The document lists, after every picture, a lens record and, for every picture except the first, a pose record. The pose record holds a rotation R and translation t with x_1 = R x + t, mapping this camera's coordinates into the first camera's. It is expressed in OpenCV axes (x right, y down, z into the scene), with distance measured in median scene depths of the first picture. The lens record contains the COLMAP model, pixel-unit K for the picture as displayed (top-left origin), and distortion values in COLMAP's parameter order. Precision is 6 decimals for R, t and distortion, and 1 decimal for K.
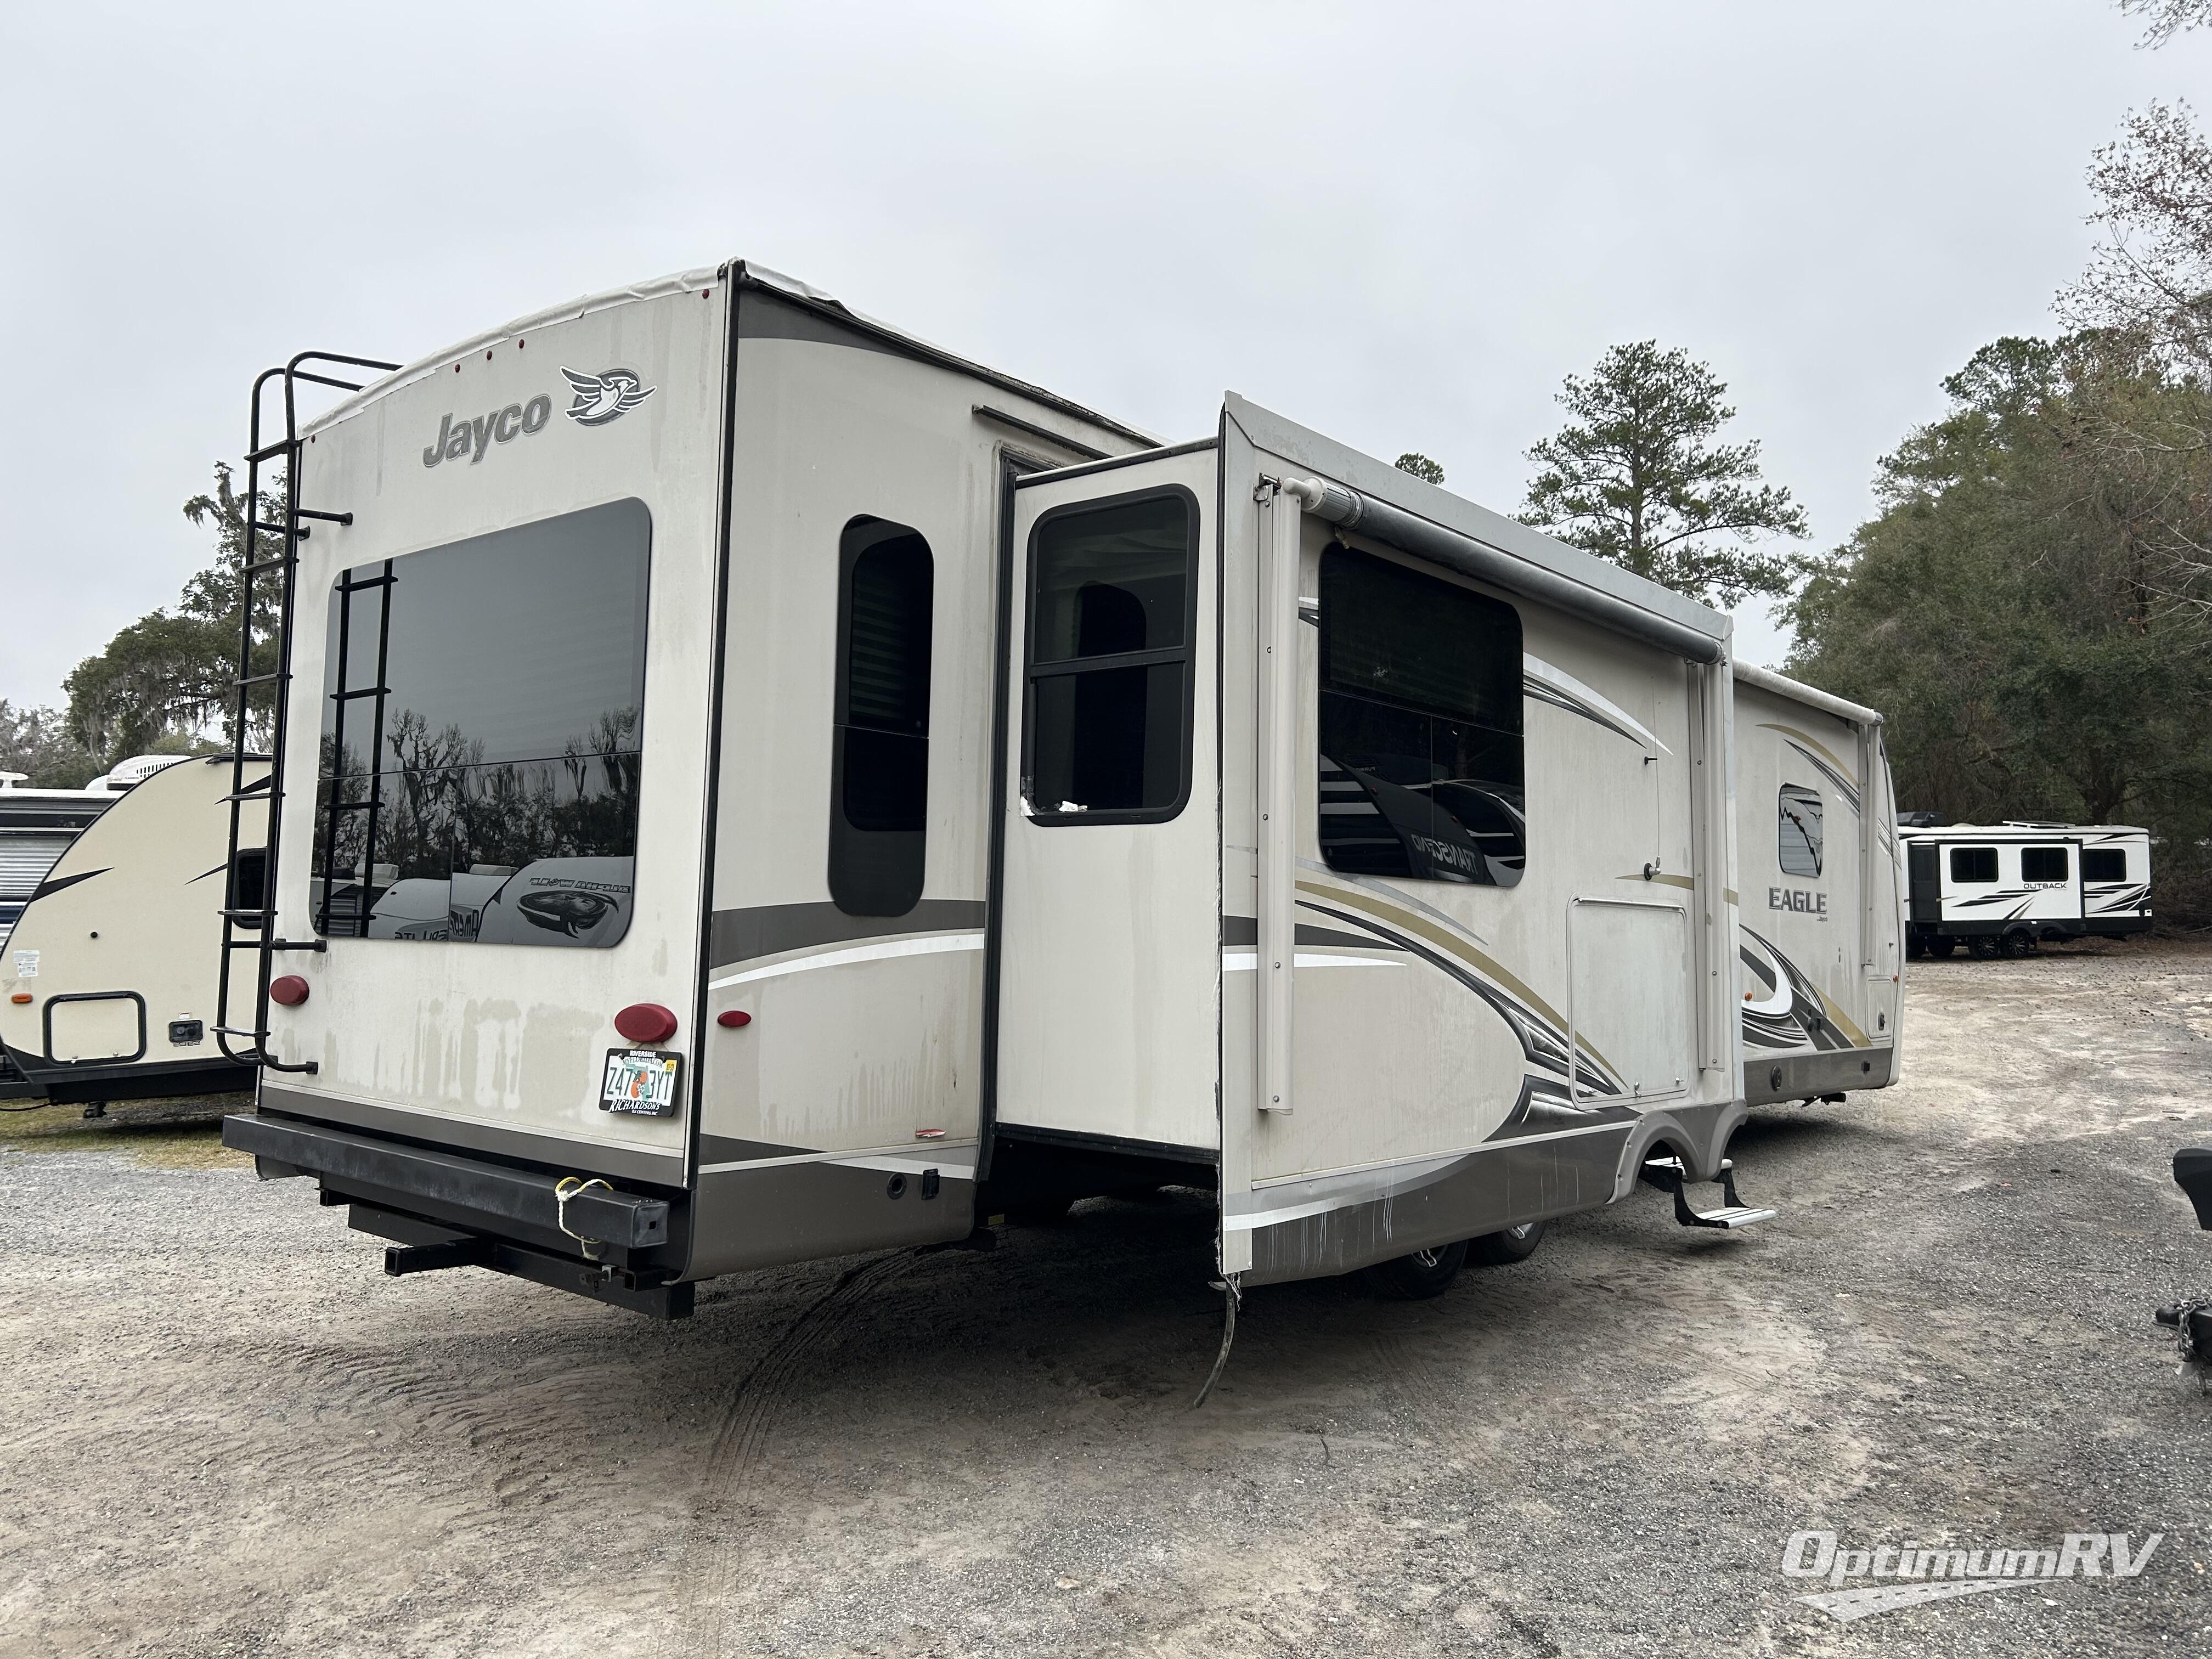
lens RADIAL K [[1687.1, 0, 1099.8], [0, 1687.1, 835.6], [0, 0, 1]] dist [-0.004965, -0.009269]
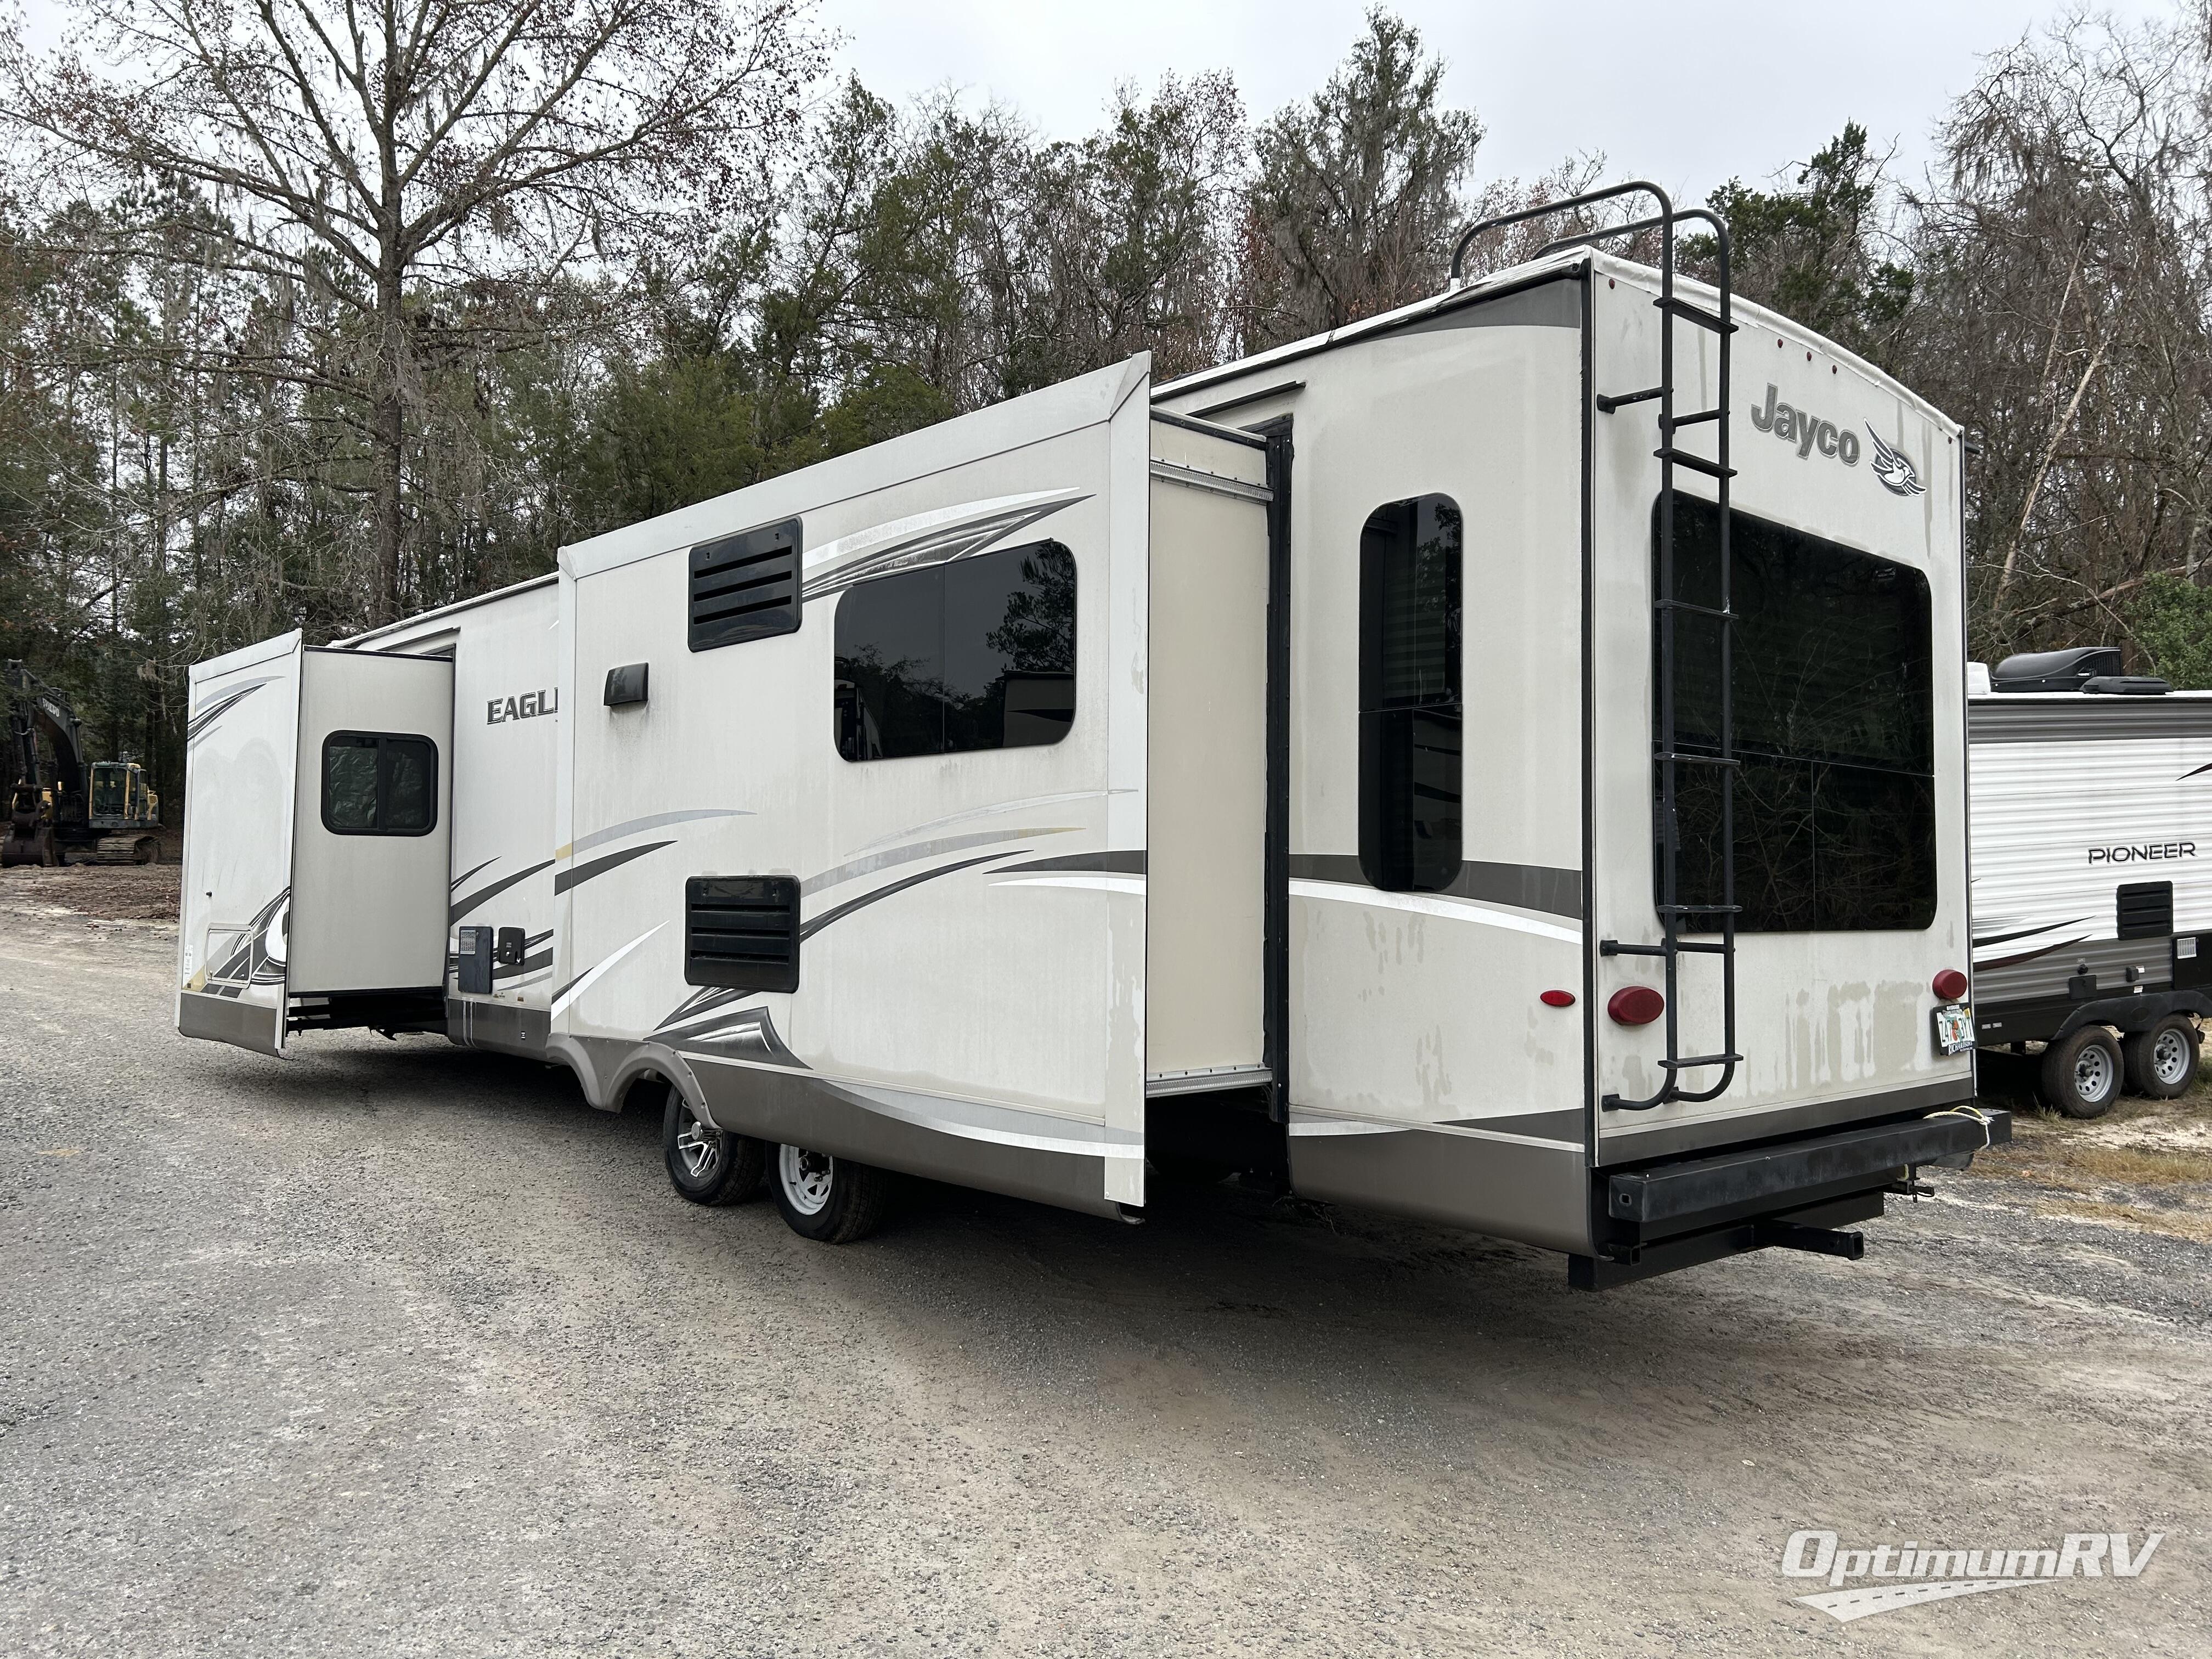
lens RADIAL K [[1687.1, 0, 1099.9], [0, 1687.1, 818.2], [0, 0, 1]] dist [-0.004965, -0.009269]
pose [[0.136844, 0.015283, 0.990475, -1.522476], [-0.070258, 0.997513, -0.005685, 0.031646], [-0.988098, -0.068811, 0.137577, 1.349948]]
